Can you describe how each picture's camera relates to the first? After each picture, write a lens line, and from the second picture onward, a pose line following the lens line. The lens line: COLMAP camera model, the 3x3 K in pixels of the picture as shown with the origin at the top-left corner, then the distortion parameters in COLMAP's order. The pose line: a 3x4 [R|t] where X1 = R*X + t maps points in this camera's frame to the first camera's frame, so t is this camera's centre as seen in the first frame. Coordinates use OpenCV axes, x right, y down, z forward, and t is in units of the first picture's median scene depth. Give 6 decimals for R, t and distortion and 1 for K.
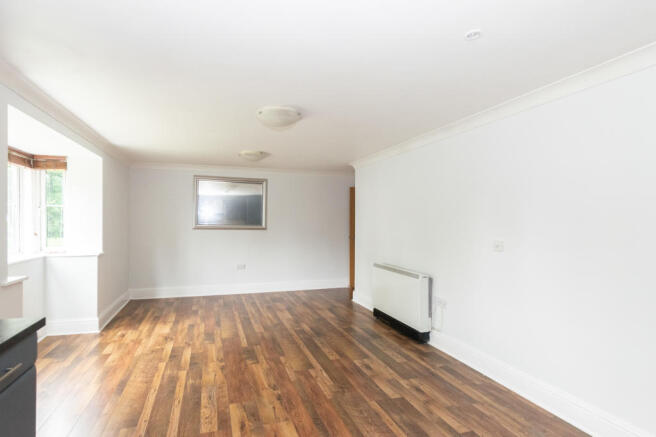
lens RADIAL K [[317.8, 0, 297.8], [0, 317.8, 217.0], [0, 0, 1]] dist [-0.000702, -0.000280]
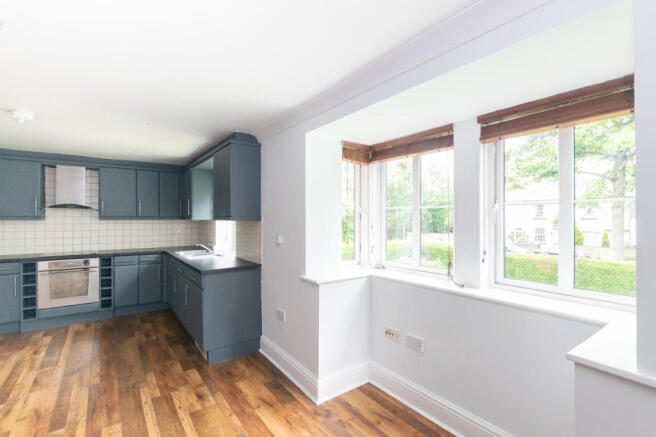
lens RADIAL K [[302.8, 0, 328.0], [0, 302.8, 218.5], [0, 0, 1]] dist [-0.001403, -0.000385]
pose [[-0.935742, -0.005583, -0.352641, -0.341926], [-0.002323, 0.999951, -0.009667, -0.007702], [0.352678, -0.008227, -0.935709, 1.263337]]
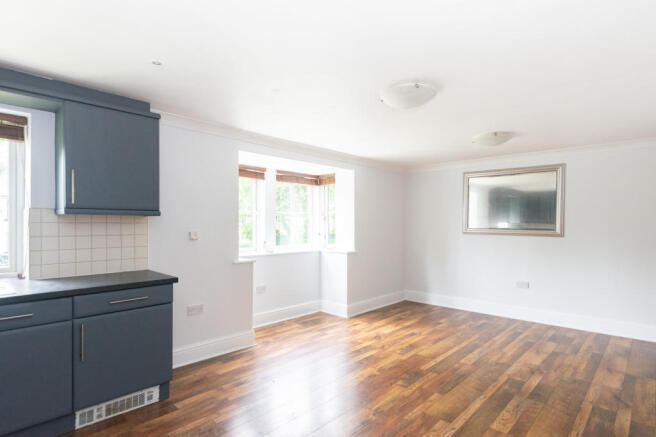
lens RADIAL K [[350.3, 0, 328.0], [0, 350.3, 218.5], [0, 0, 1]] dist [0.002482, 0.000335]
pose [[0.514128, -0.020180, -0.857476, 0.498338], [0.010151, 0.999796, -0.017443, 0.014942], [0.857653, 0.000264, 0.514228, 0.281901]]
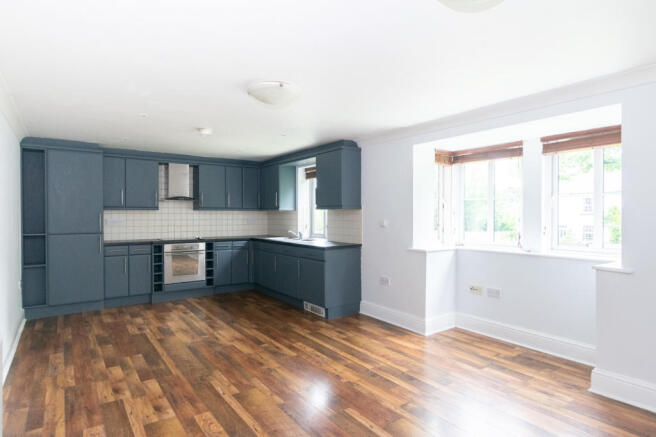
lens RADIAL K [[366.1, 0, 328.0], [0, 366.1, 218.5], [0, 0, 1]] dist [-0.001498, 0.000237]
pose [[-0.938806, -0.001185, -0.344444, 0.118696], [-0.001819, 0.999997, 0.001518, 0.022682], [0.344442, 0.002052, -0.938805, 1.597528]]
